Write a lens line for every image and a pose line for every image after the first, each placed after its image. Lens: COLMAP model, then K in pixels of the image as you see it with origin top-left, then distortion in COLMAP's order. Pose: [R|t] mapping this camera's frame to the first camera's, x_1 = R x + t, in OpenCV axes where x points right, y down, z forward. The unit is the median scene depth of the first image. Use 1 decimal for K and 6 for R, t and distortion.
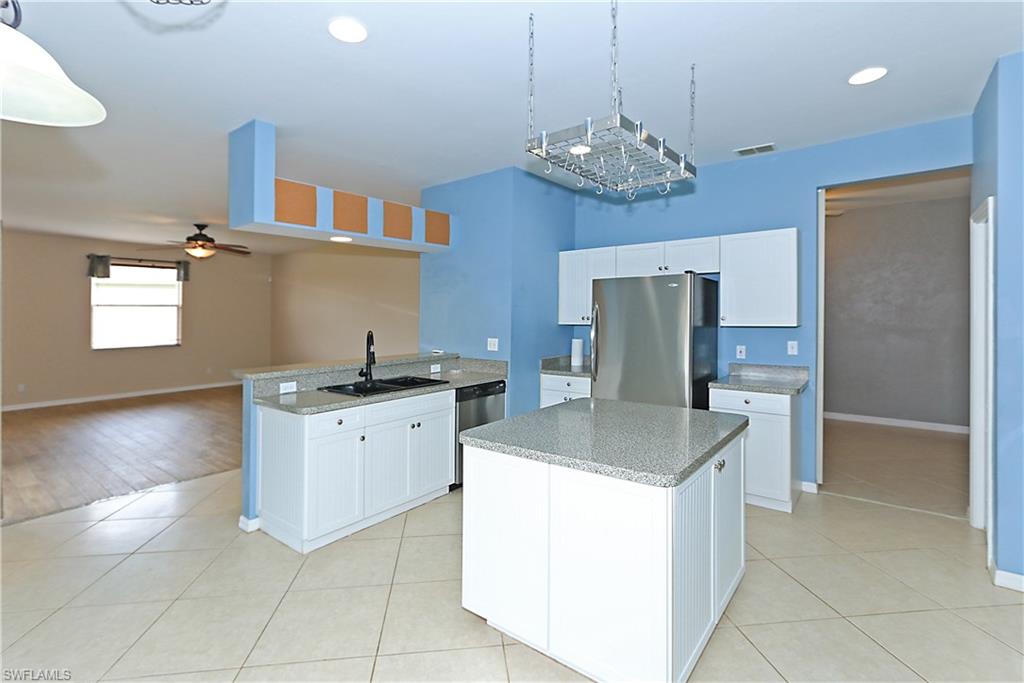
lens RADIAL K [[474.4, 0, 510.6], [0, 474.4, 311.3], [0, 0, 1]] dist [0.001624, 0.001798]
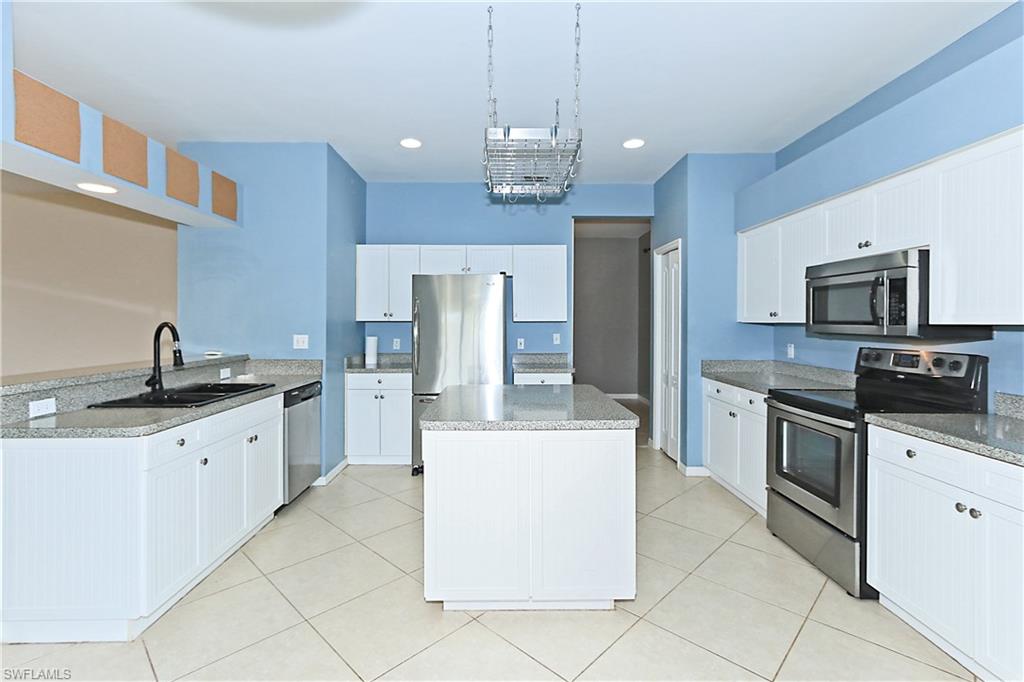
lens RADIAL K [[474.4, 0, 507.9], [0, 474.4, 325.2], [0, 0, 1]] dist [0.001624, 0.001798]
pose [[0.773540, 0.003155, 0.633739, -0.337035], [-0.009182, 0.999938, 0.006229, 0.034659], [-0.633680, -0.010637, 0.773522, 0.094479]]
